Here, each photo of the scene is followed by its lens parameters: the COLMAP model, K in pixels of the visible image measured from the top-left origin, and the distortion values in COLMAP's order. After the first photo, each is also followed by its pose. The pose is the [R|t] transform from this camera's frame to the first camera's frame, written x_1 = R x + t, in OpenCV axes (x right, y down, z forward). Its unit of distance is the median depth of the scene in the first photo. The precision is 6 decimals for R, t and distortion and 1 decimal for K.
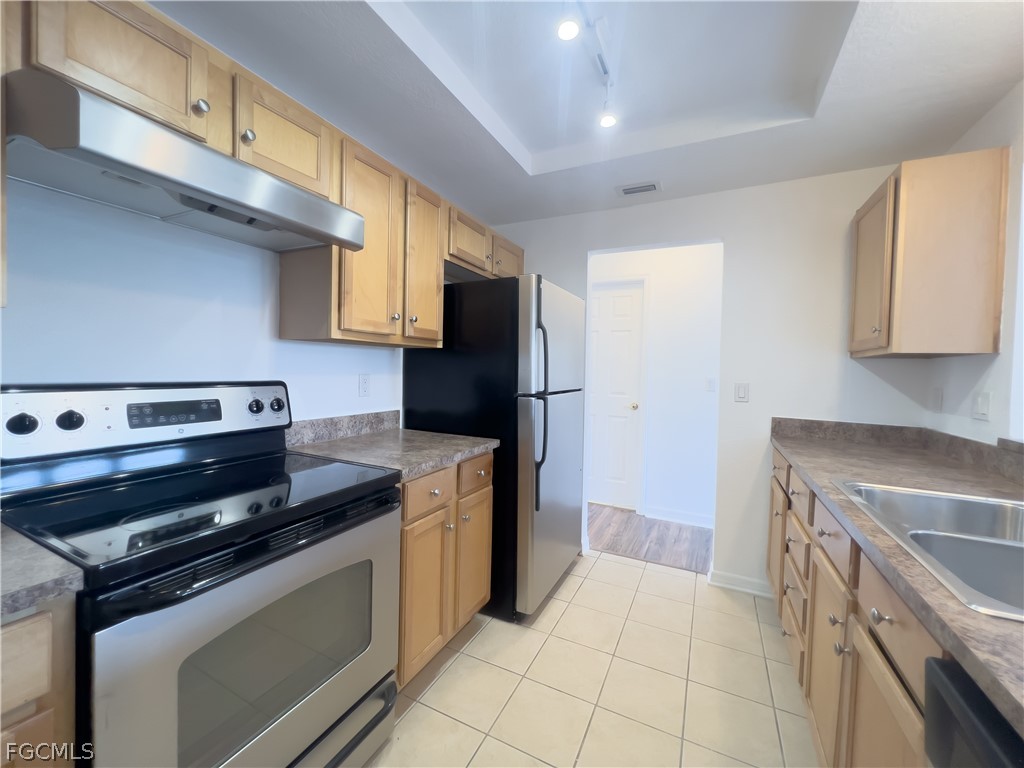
lens RADIAL K [[407.7, 0, 510.8], [0, 407.7, 383.3], [0, 0, 1]] dist [-0.003298, 0.000075]
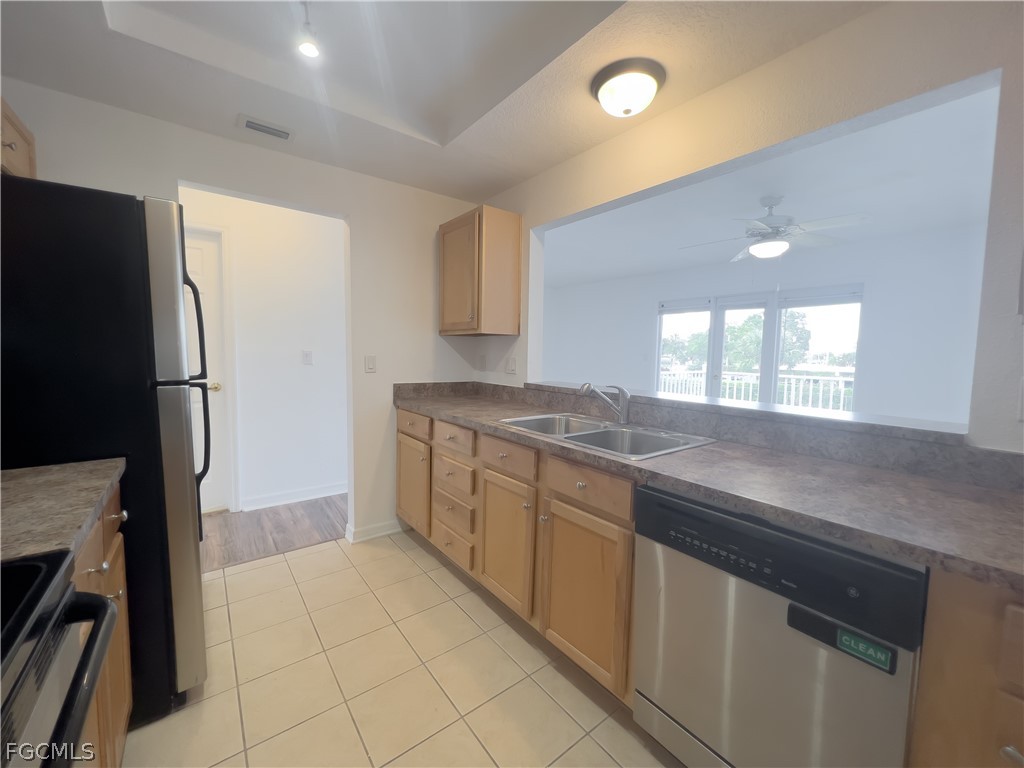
lens RADIAL K [[407.7, 0, 511.6], [0, 407.7, 382.0], [0, 0, 1]] dist [-0.003298, 0.000075]
pose [[0.438734, -0.085439, 0.894546, -0.300773], [0.022694, 0.996206, 0.084018, -0.015038], [-0.898331, -0.016560, 0.439008, 0.186527]]
